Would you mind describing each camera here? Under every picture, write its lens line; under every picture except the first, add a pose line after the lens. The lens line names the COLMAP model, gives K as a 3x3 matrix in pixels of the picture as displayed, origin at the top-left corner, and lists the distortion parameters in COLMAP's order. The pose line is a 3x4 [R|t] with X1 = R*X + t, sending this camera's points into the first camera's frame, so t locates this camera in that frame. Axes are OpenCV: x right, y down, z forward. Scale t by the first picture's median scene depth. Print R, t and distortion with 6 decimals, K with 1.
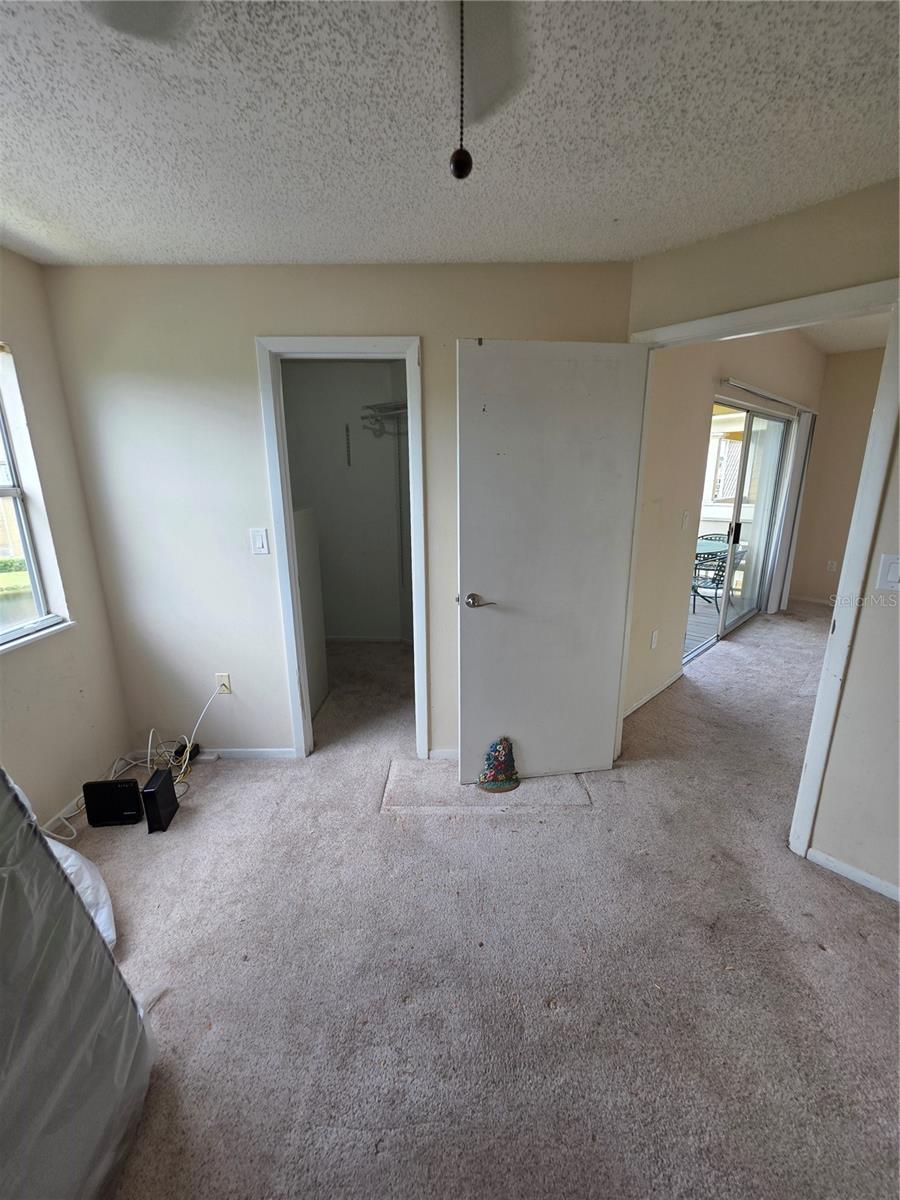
lens RADIAL K [[482.9, 0, 450.5], [0, 482.9, 597.8], [0, 0, 1]] dist [0.003385, 0.000578]
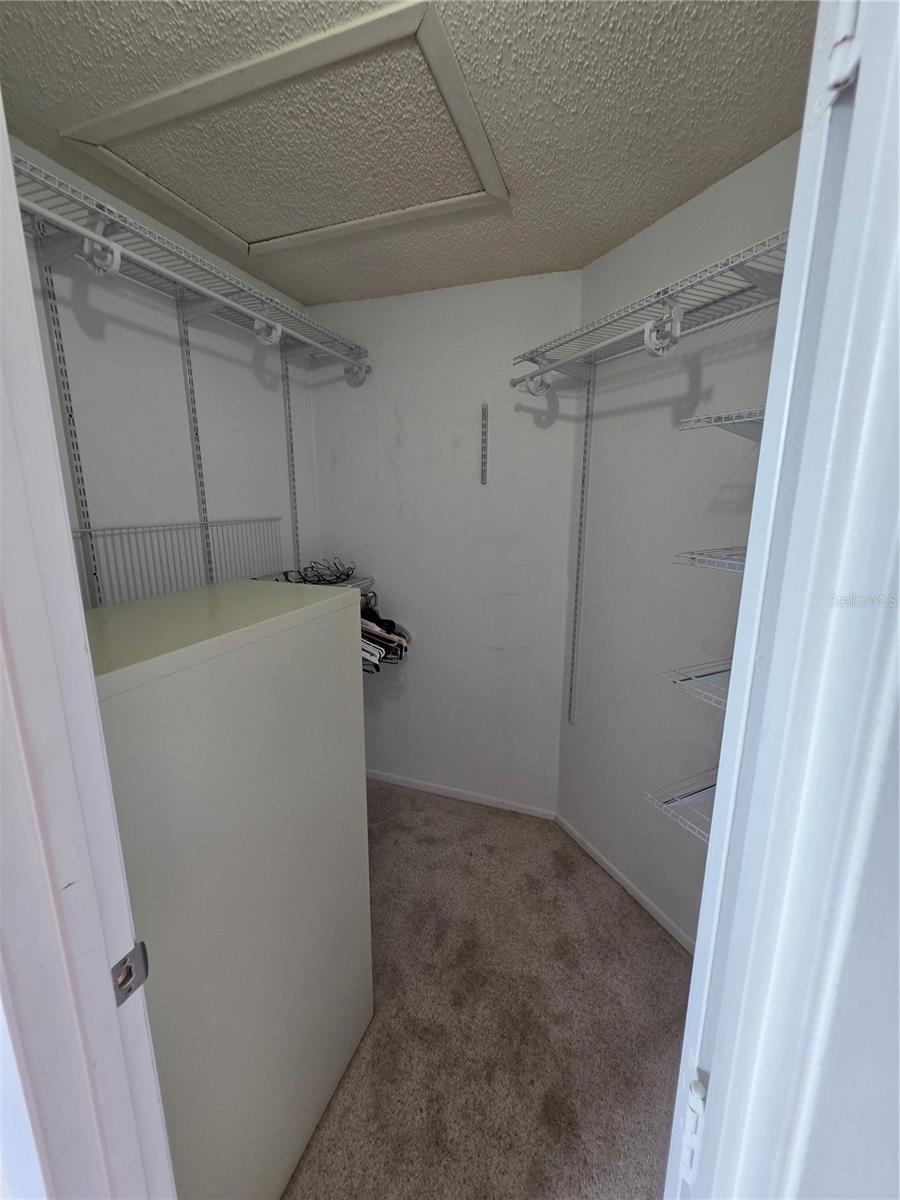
lens RADIAL K [[482.9, 0, 450.1], [0, 482.9, 599.3], [0, 0, 1]] dist [0.003385, 0.000578]
pose [[0.943325, 0.073692, -0.323585, -0.067367], [-0.086684, 0.995899, -0.025900, -0.135606], [0.320350, 0.052482, 0.945844, 0.511858]]
